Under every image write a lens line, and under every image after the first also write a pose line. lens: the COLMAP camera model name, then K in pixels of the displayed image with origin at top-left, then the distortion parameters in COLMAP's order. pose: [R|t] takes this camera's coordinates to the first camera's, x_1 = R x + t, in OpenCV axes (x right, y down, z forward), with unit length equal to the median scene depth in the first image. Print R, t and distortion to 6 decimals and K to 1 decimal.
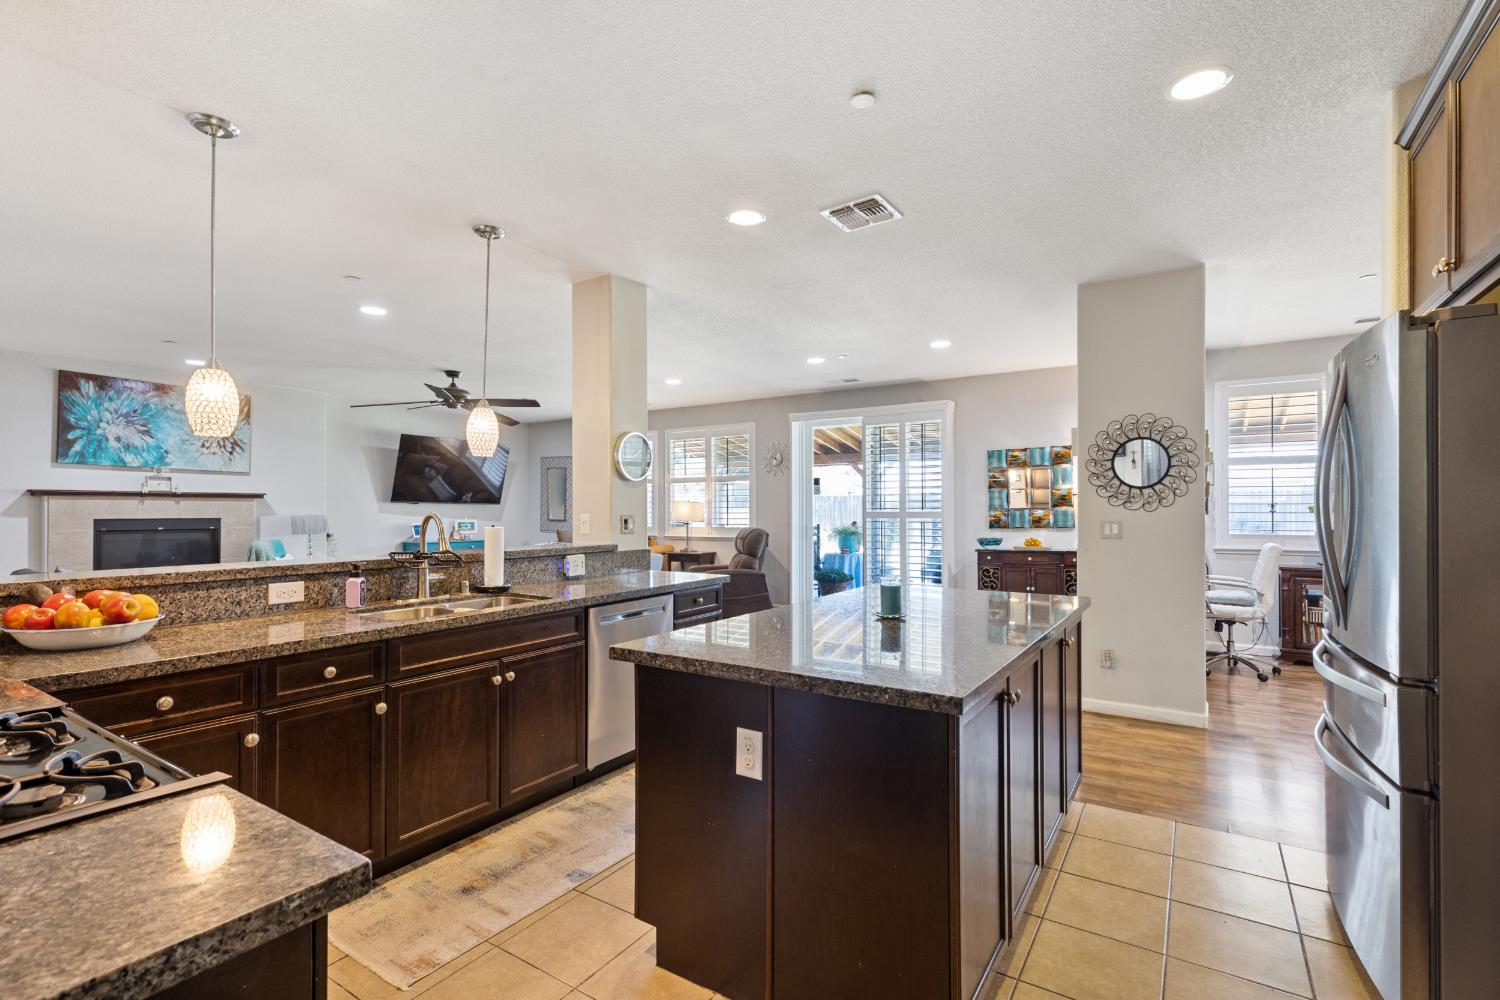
lens RADIAL K [[684.7, 0, 750.0], [0, 684.7, 500.0], [0, 0, 1]] dist [0.002647, -0.000510]
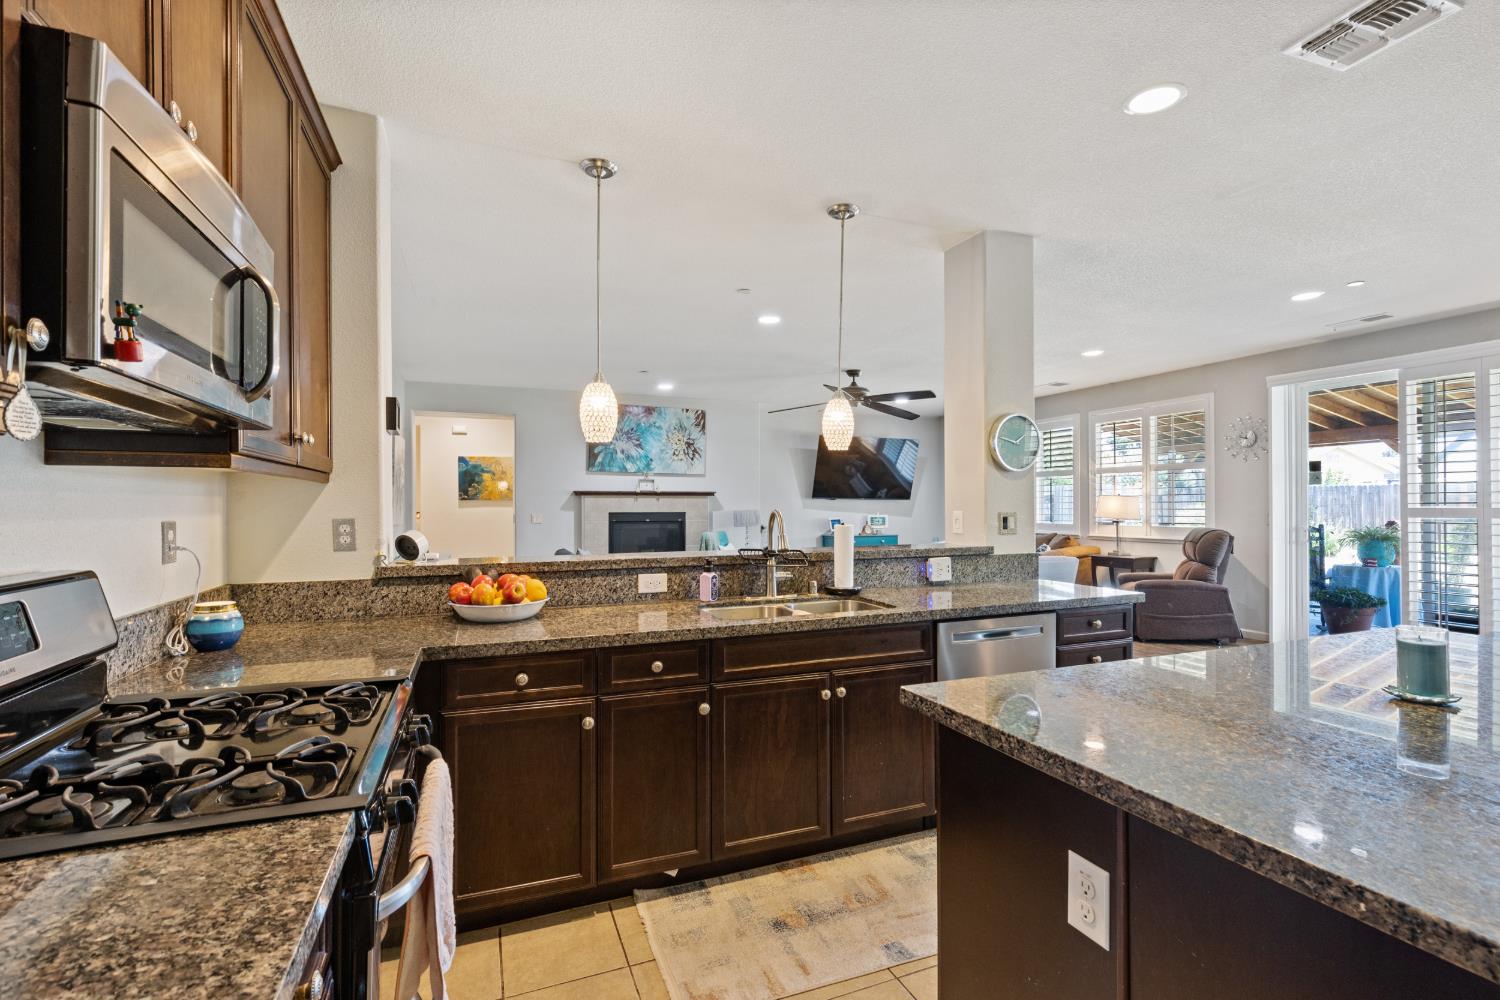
lens RADIAL K [[684.7, 0, 750.0], [0, 684.7, 500.0], [0, 0, 1]] dist [0.002647, -0.000510]
pose [[0.821213, -0.004978, -0.570600, 0.052258], [0.009191, 0.999948, 0.004504, 0.000350], [0.570547, -0.008943, 0.821216, 0.157115]]
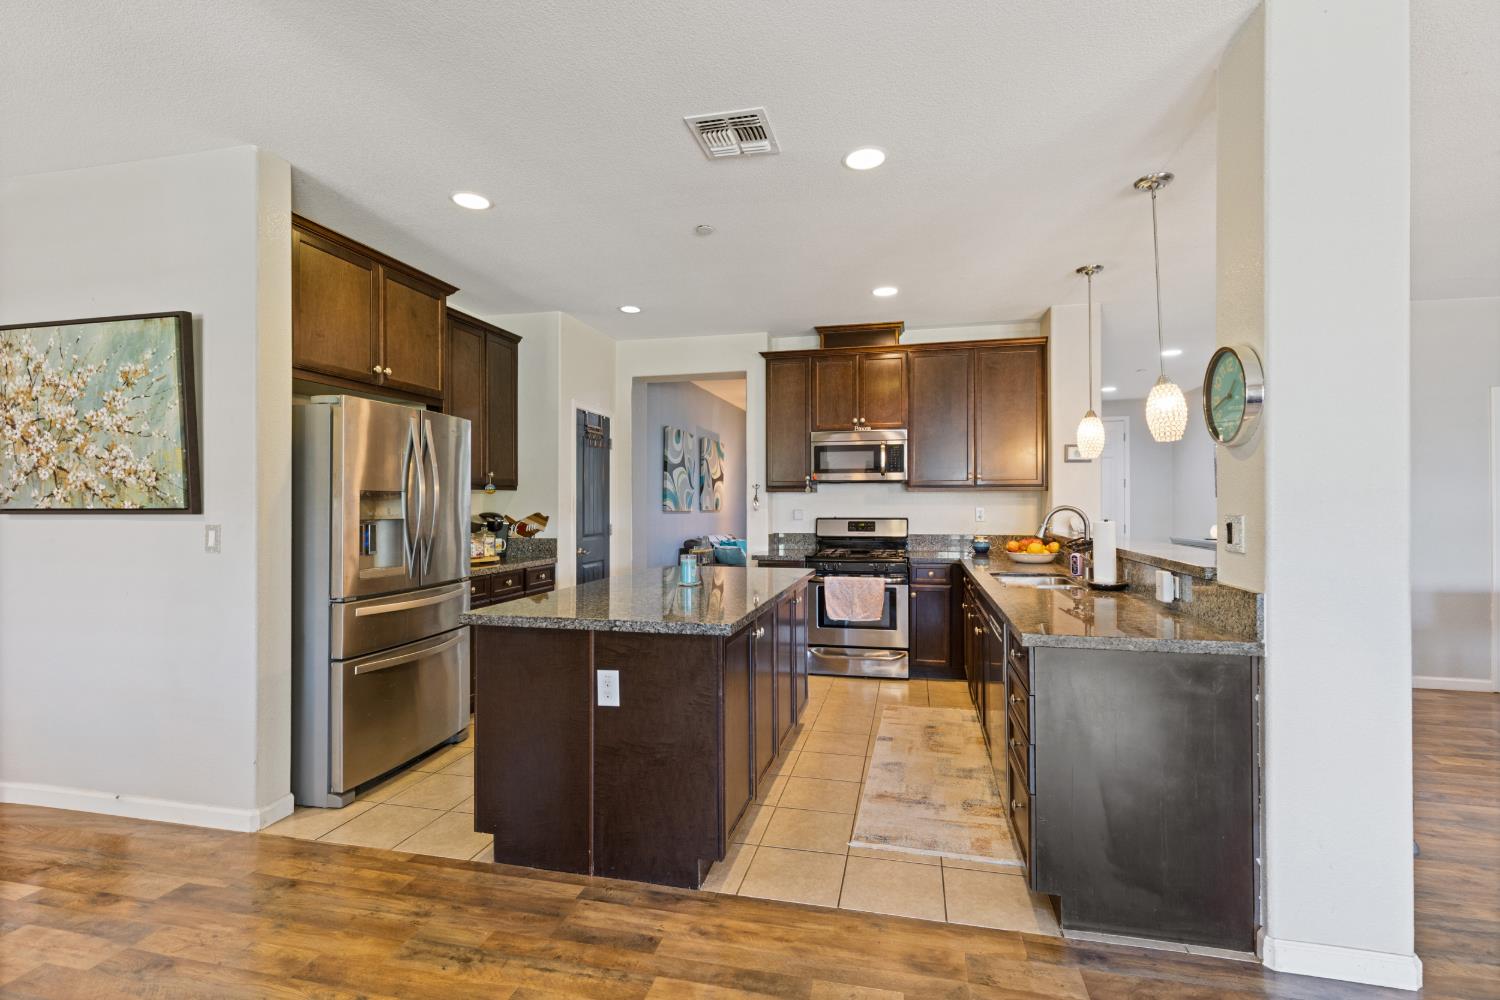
lens RADIAL K [[684.7, 0, 750.0], [0, 684.7, 500.0], [0, 0, 1]] dist [0.002647, -0.000510]
pose [[-0.940235, 0.000172, -0.340527, 0.388793], [0.005925, 0.999857, -0.015855, 0.021555], [0.340476, -0.016925, -0.940101, 1.630052]]
